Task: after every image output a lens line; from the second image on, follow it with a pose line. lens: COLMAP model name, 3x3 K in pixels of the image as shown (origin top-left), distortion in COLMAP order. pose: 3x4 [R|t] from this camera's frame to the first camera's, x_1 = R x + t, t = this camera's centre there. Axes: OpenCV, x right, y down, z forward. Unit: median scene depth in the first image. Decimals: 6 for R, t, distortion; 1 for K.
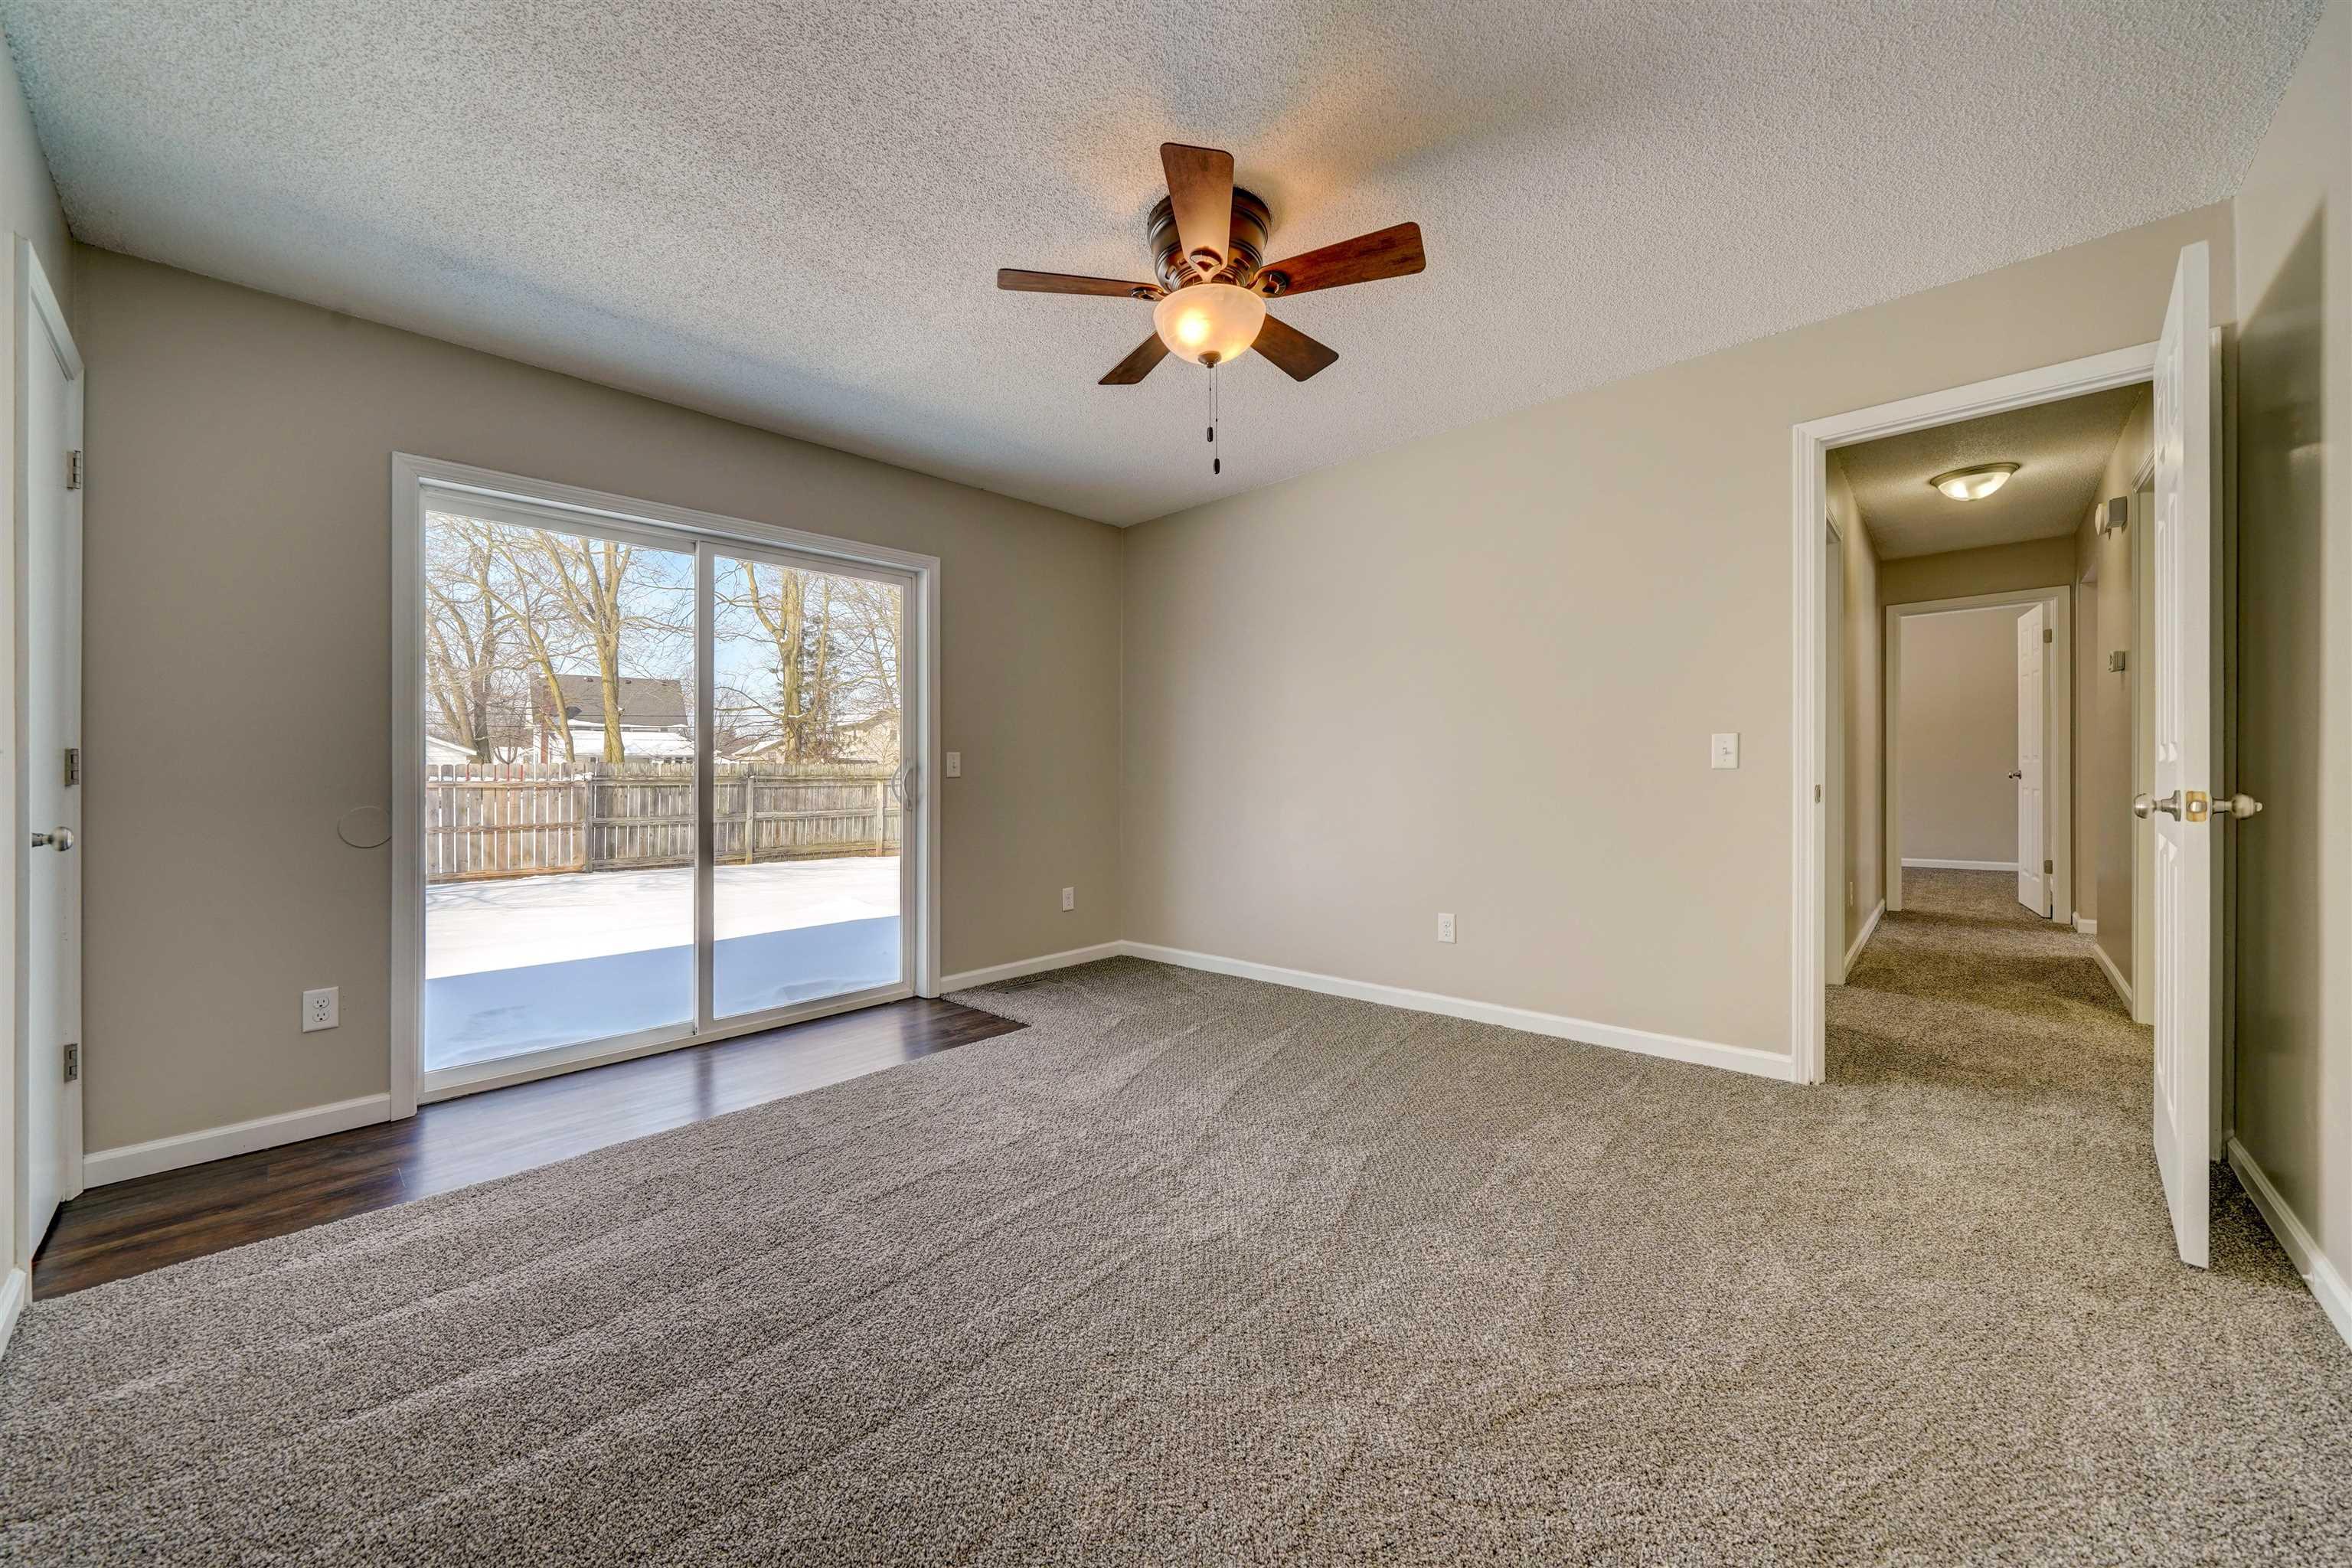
lens RADIAL K [[845.9, 0, 1176.0], [0, 845.9, 784.0], [0, 0, 1]] dist [-0.000680, -0.000035]
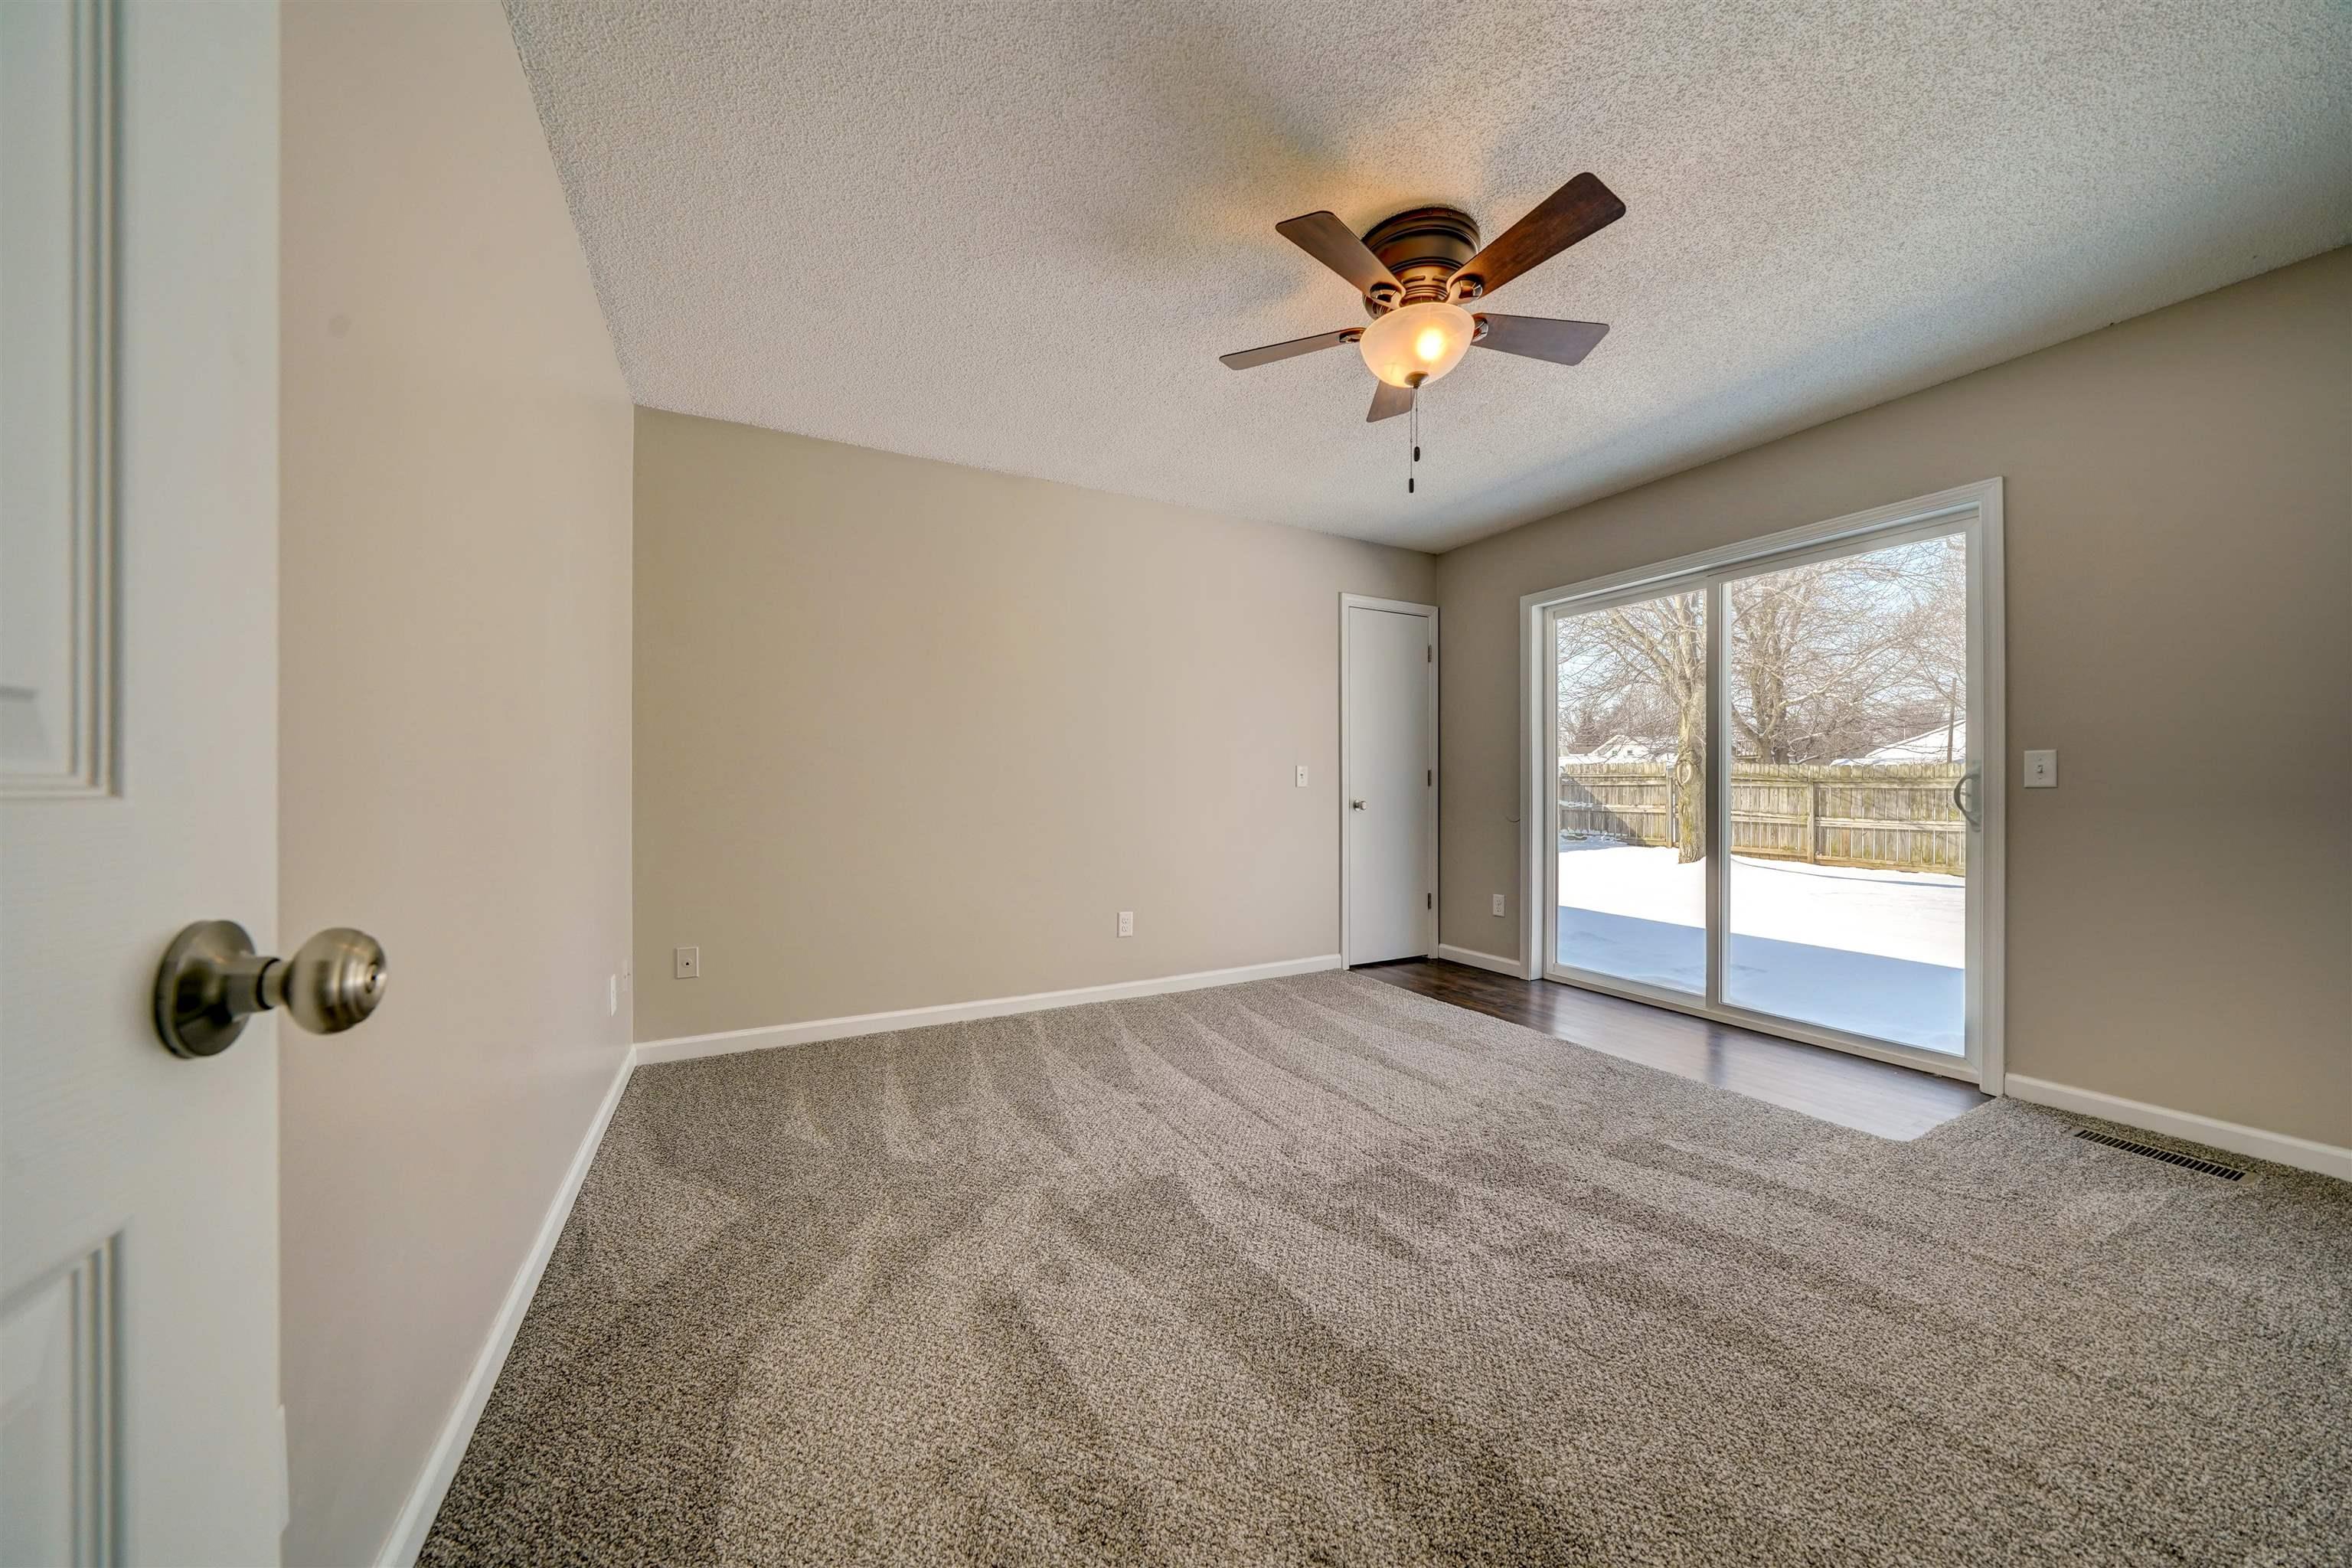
lens RADIAL K [[807.0, 0, 1184.9], [0, 807.0, 786.1], [0, 0, 1]] dist [-0.003379, -0.000135]
pose [[-0.324446, 0.013699, -0.945805, 0.682647], [-0.003346, 0.999872, 0.015630, -0.019276], [0.945898, 0.008236, -0.324359, 0.685957]]
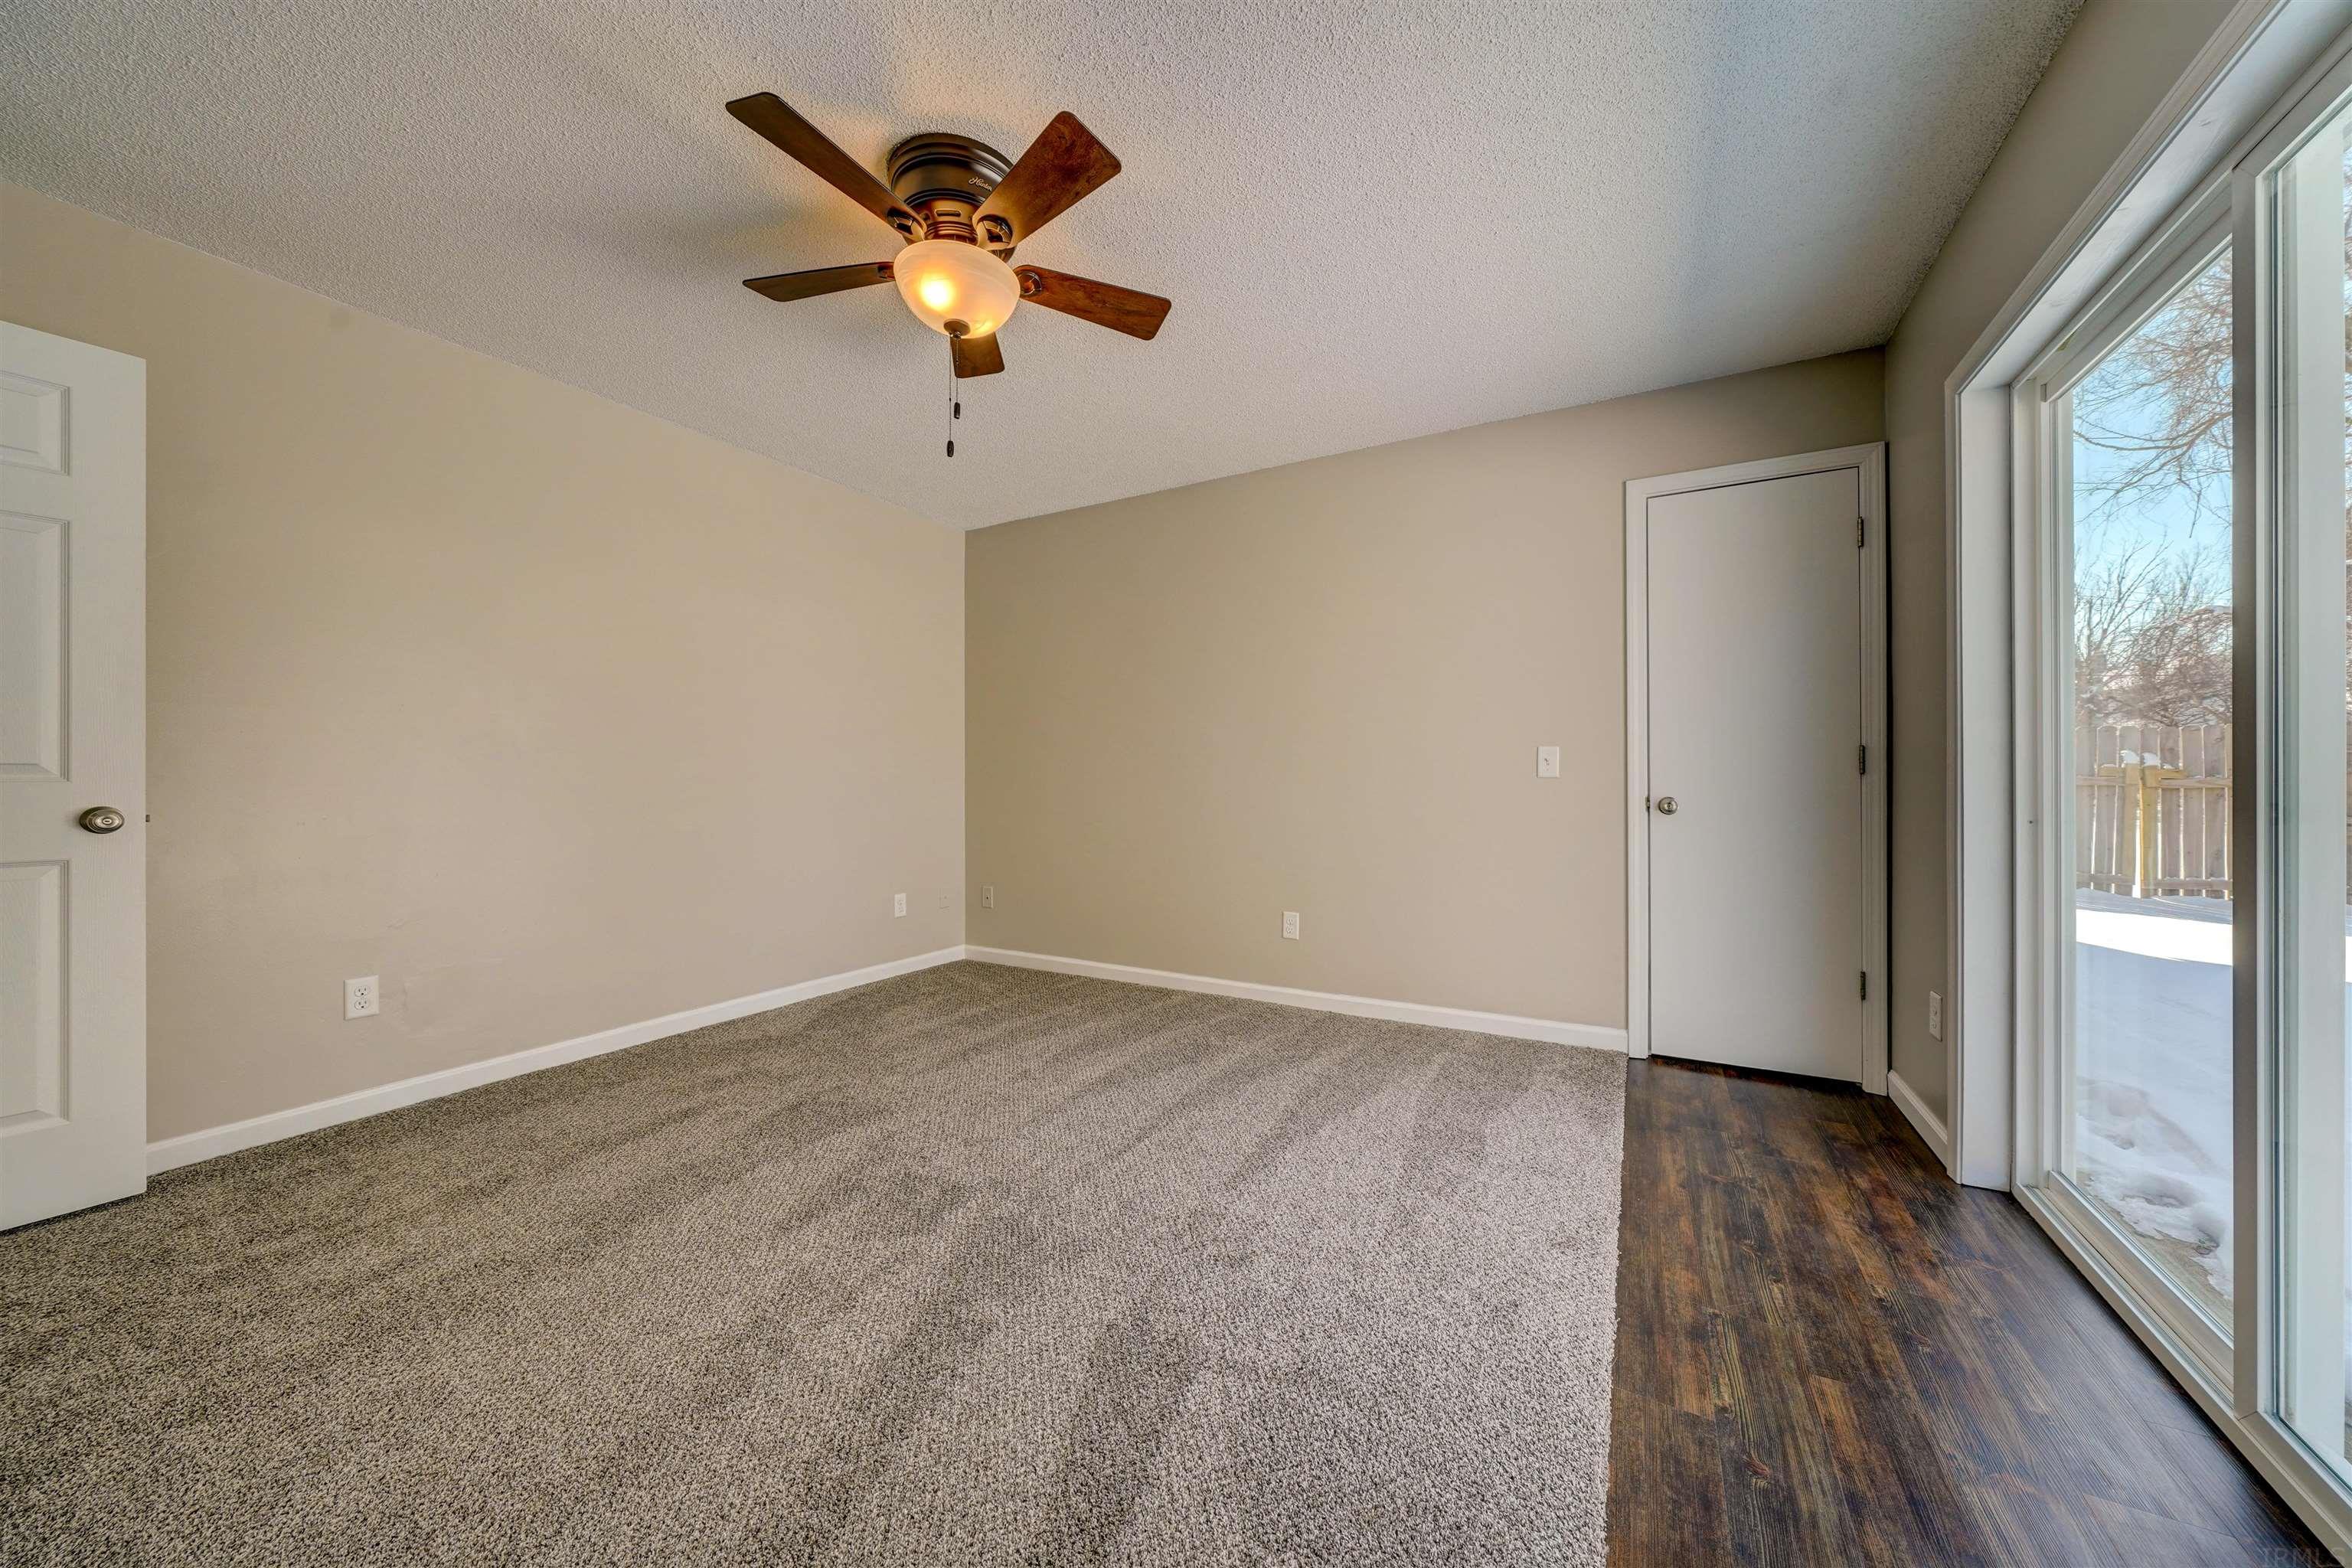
lens RADIAL K [[807.0, 0, 1184.9], [0, 807.0, 786.1], [0, 0, 1]] dist [-0.003379, -0.000135]
pose [[-0.972665, 0.018634, -0.231465, -0.005755], [0.013968, 0.999665, 0.021780, -0.015169], [0.231794, 0.017951, -0.972599, 1.250405]]
